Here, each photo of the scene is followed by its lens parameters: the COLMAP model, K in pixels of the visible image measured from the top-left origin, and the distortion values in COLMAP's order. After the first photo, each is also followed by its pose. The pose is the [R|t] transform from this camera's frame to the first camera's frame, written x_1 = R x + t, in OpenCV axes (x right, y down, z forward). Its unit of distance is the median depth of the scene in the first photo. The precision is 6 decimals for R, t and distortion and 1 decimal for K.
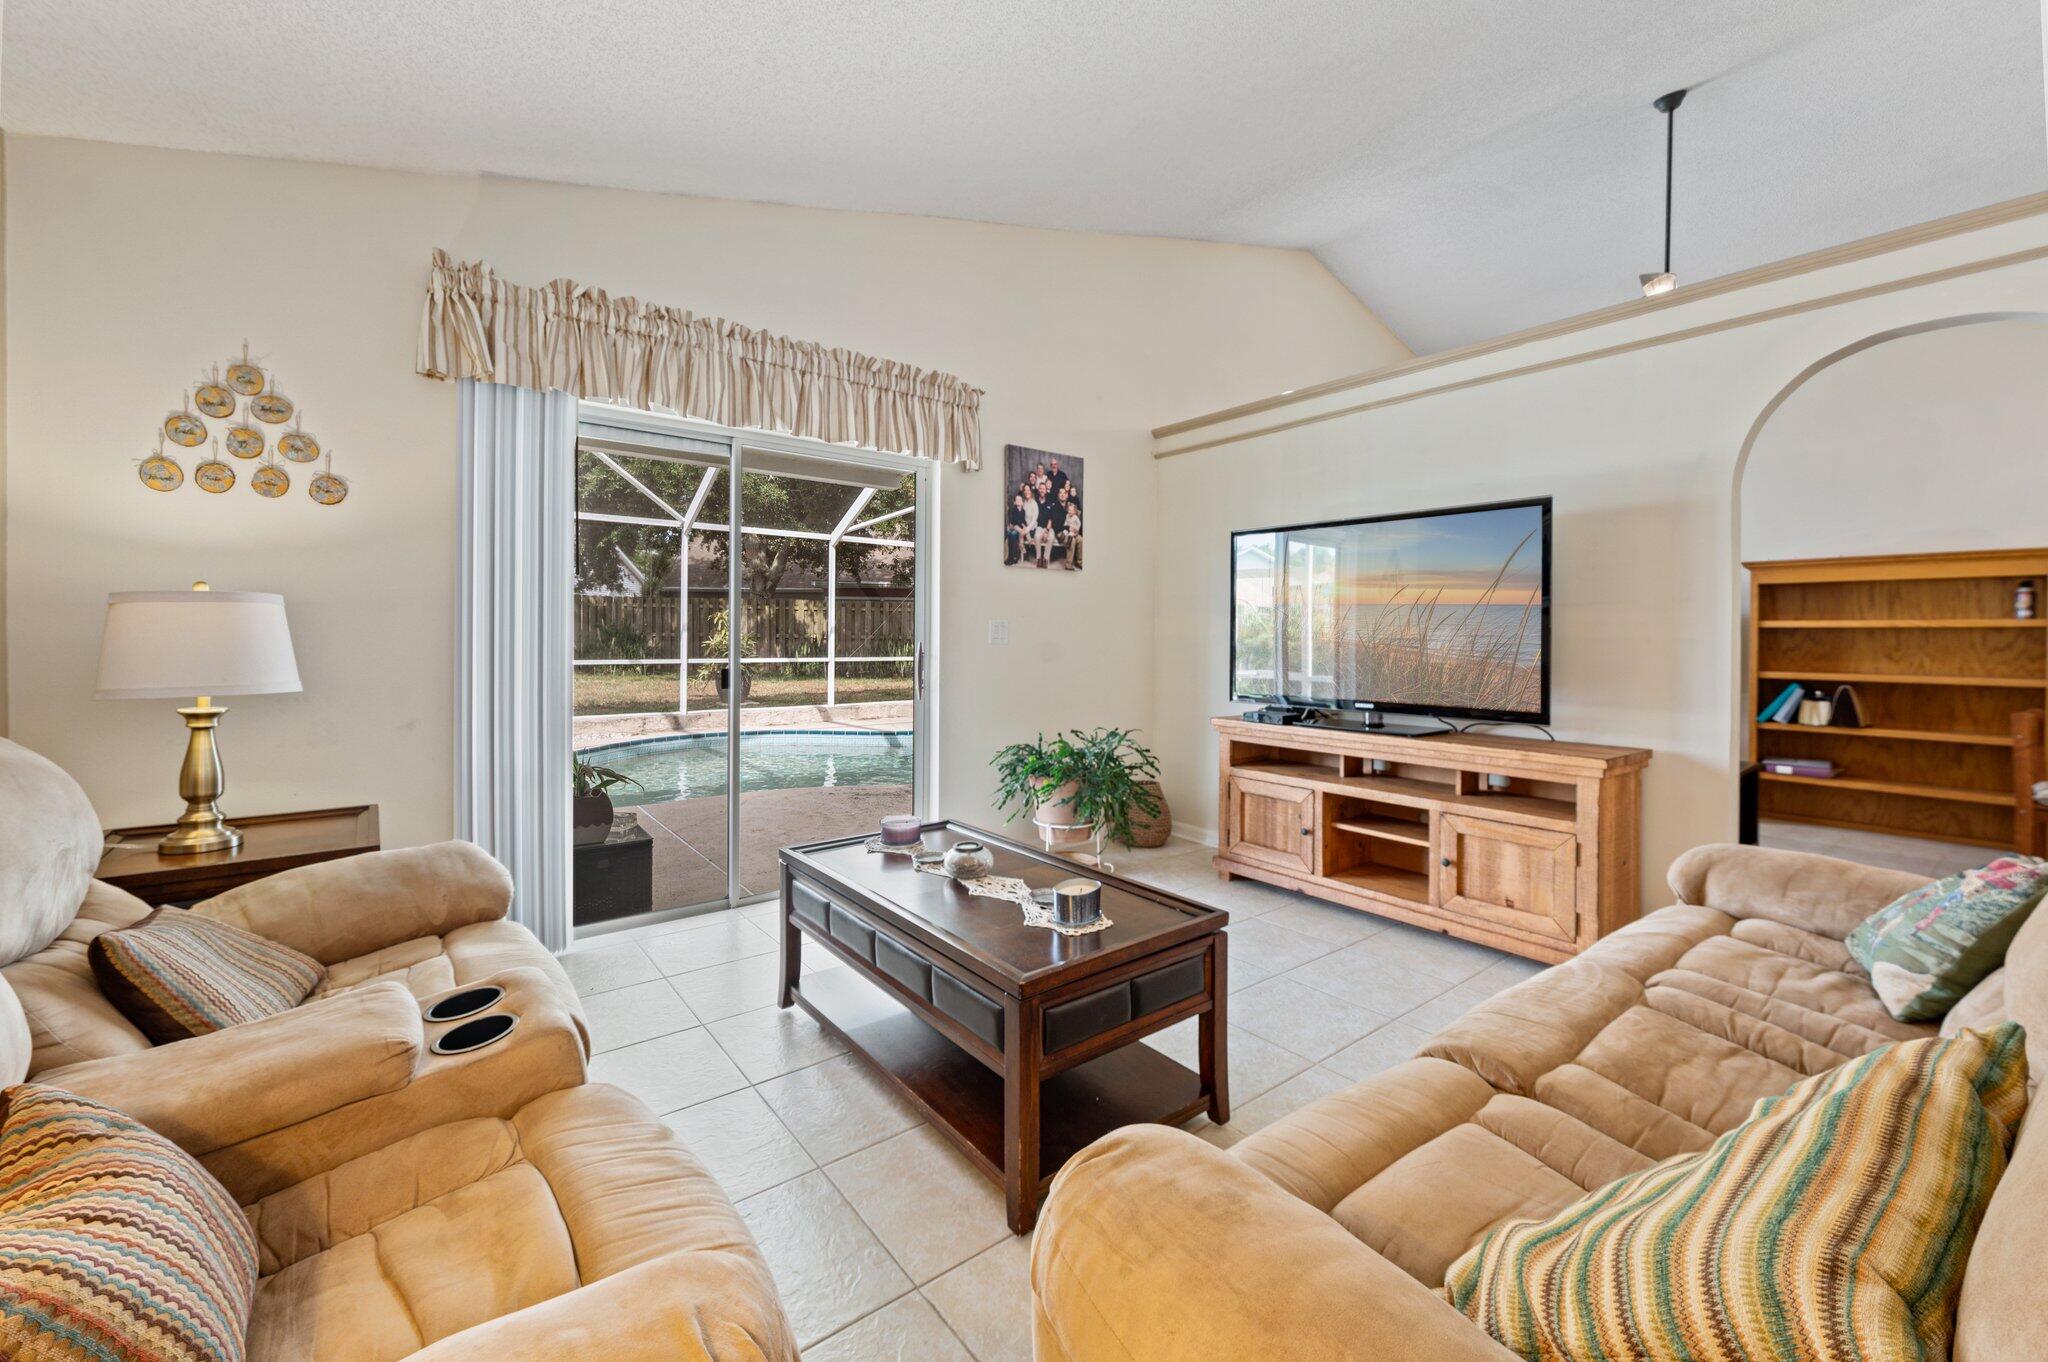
lens RADIAL K [[824.8, 0, 1013.0], [0, 824.8, 638.4], [0, 0, 1]] dist [0.001241, 0.000802]
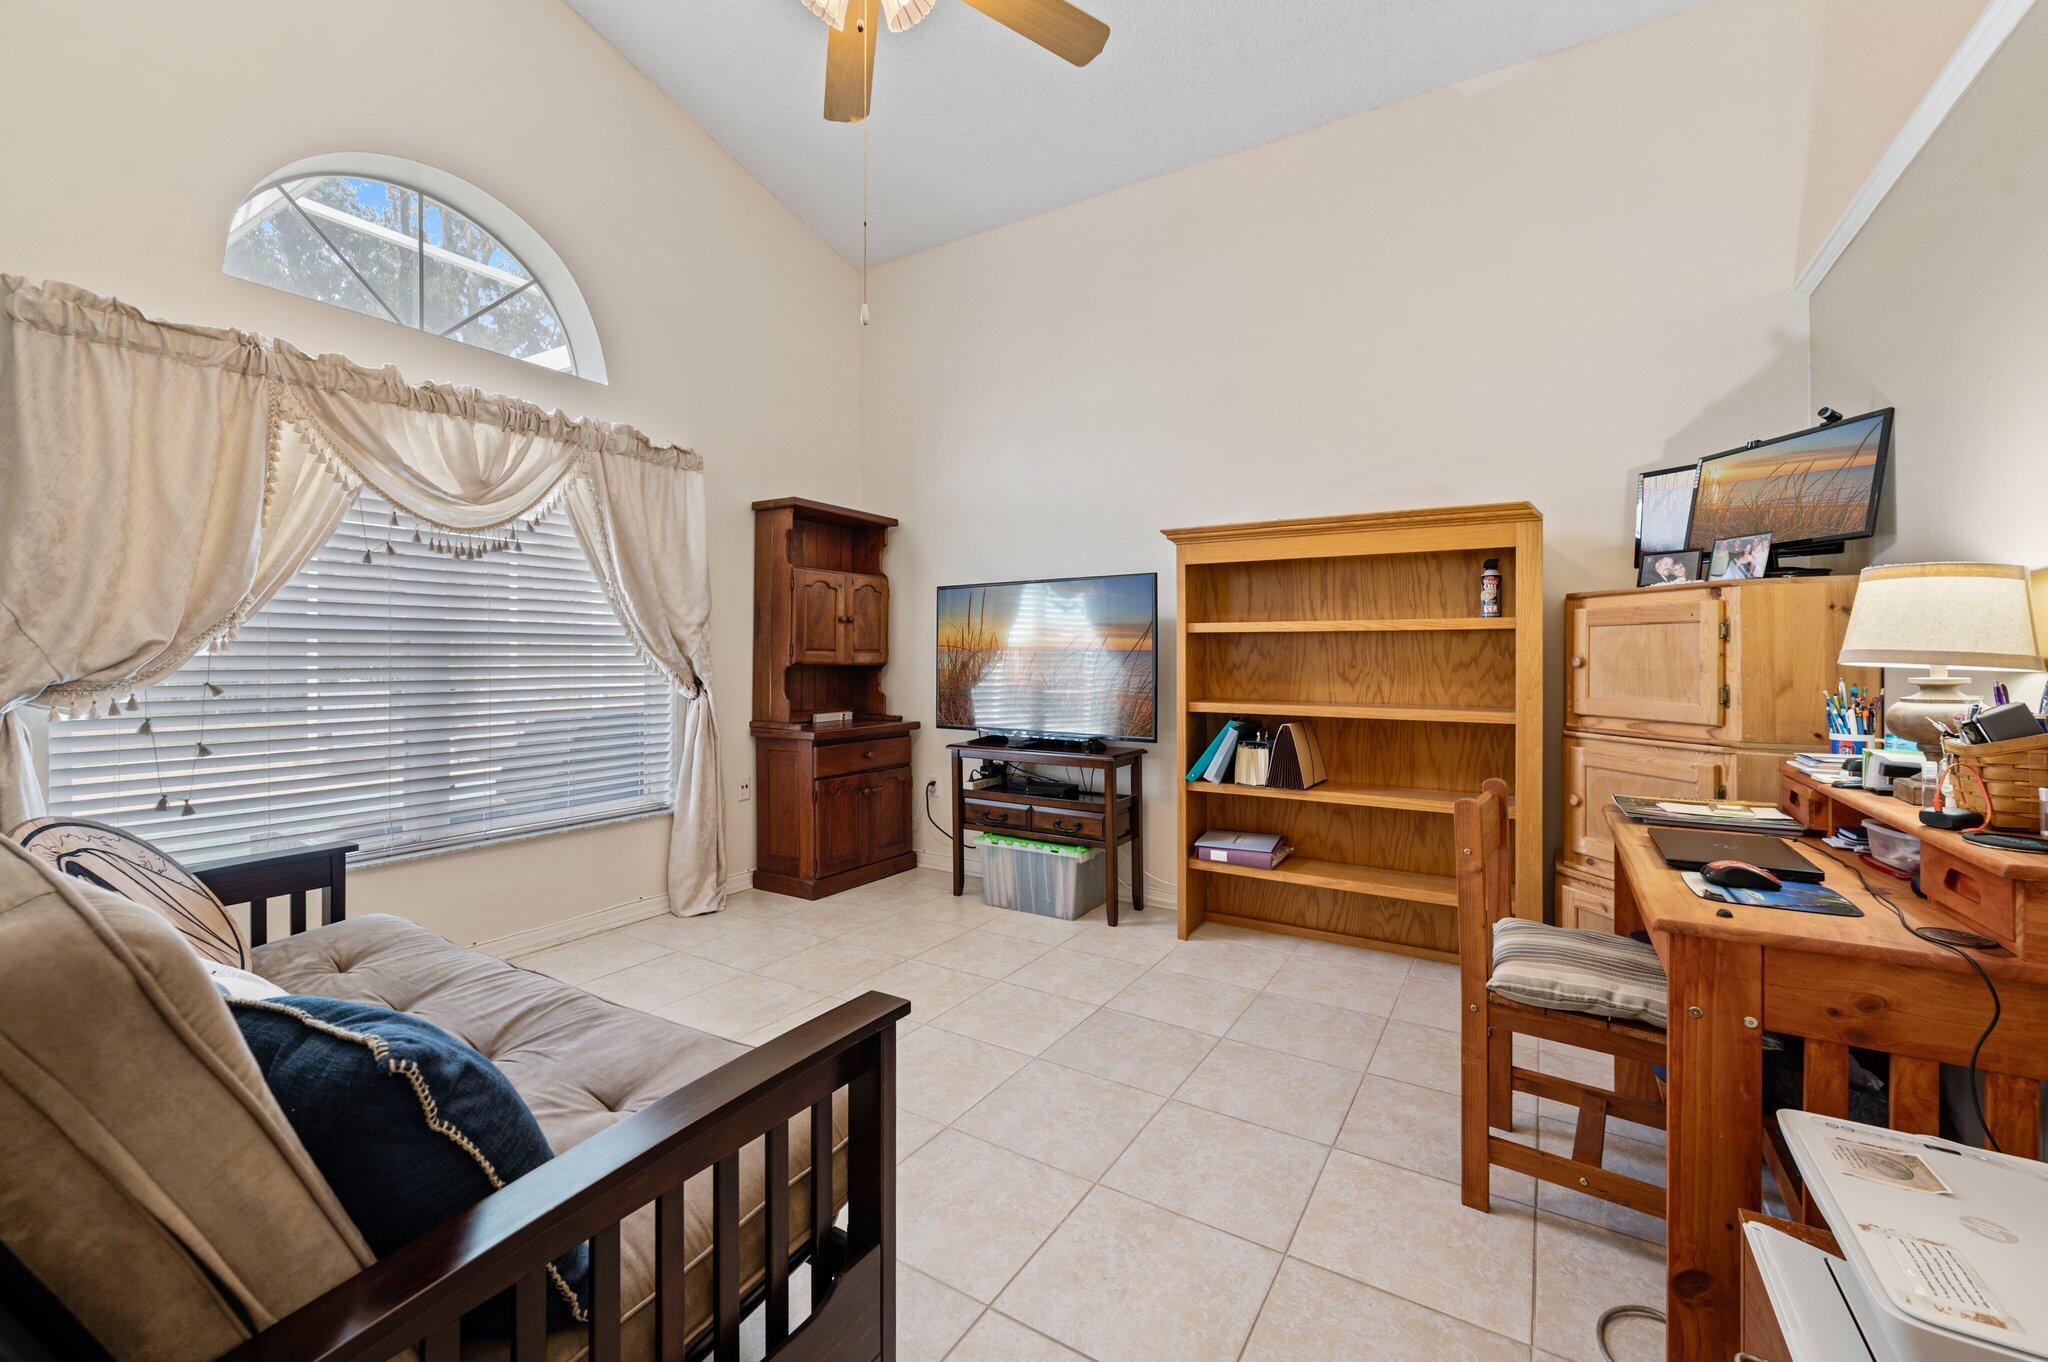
lens RADIAL K [[824.8, 0, 1029.2], [0, 824.8, 659.5], [0, 0, 1]] dist [0.001241, 0.000802]
pose [[0.946963, -0.001561, 0.321340, 0.615048], [0.000928, 0.999997, 0.002124, 0.006433], [-0.321342, -0.001713, 0.946962, 0.461483]]
